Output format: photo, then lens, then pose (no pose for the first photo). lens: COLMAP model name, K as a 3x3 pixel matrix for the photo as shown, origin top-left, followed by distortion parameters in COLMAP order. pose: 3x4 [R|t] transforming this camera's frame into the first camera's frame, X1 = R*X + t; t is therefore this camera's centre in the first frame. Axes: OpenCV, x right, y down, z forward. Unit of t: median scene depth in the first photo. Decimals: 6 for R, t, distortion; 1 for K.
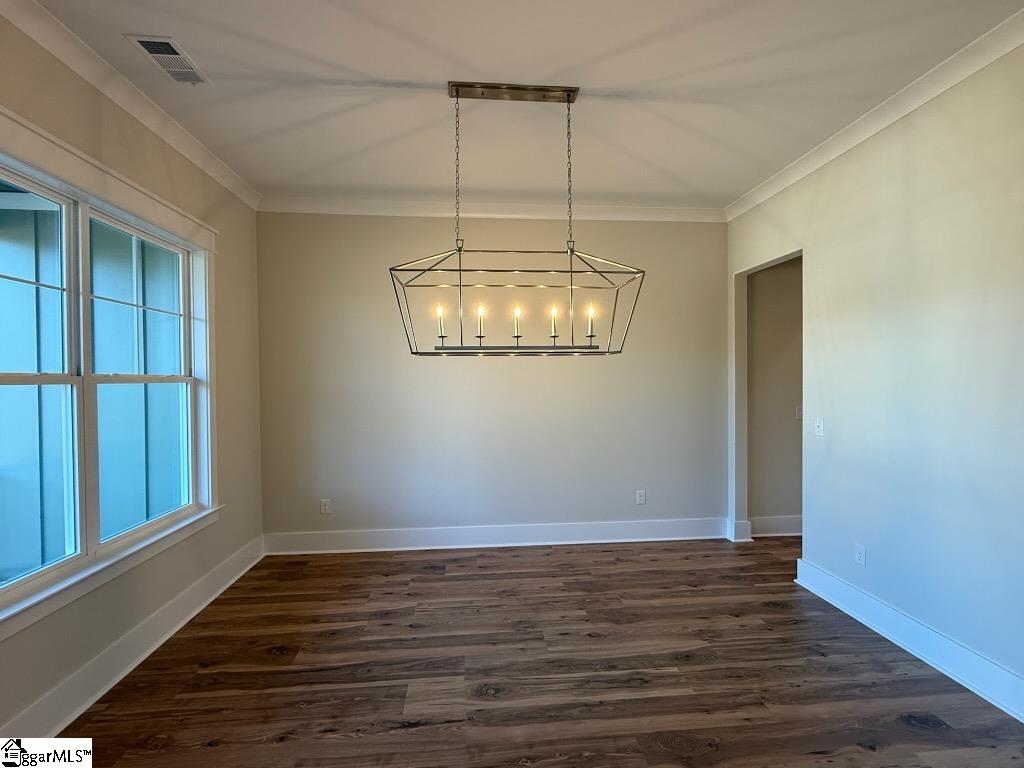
lens RADIAL K [[467.7, 0, 513.0], [0, 467.7, 380.7], [0, 0, 1]] dist [0.000147, -0.001648]
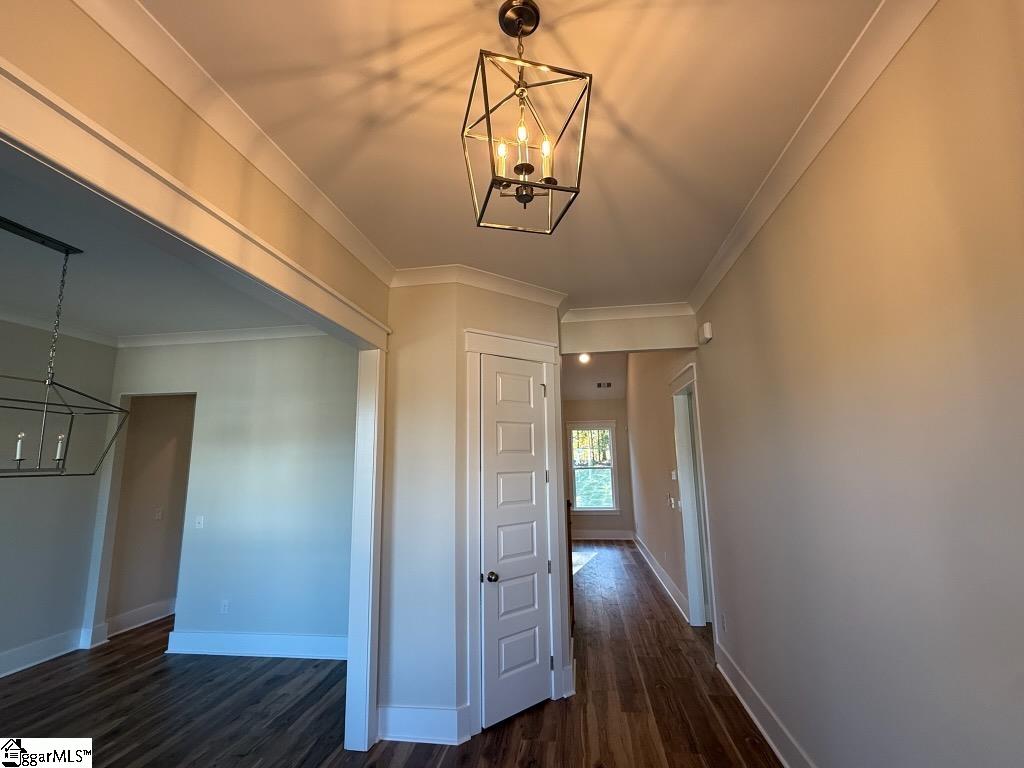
lens RADIAL K [[467.7, 0, 513.3], [0, 467.7, 384.9], [0, 0, 1]] dist [0.000147, -0.001648]
pose [[0.224734, 0.167424, 0.959929, -0.520343], [0.016524, 0.984332, -0.175549, -0.046446], [-0.974280, 0.055313, 0.218446, -0.231806]]
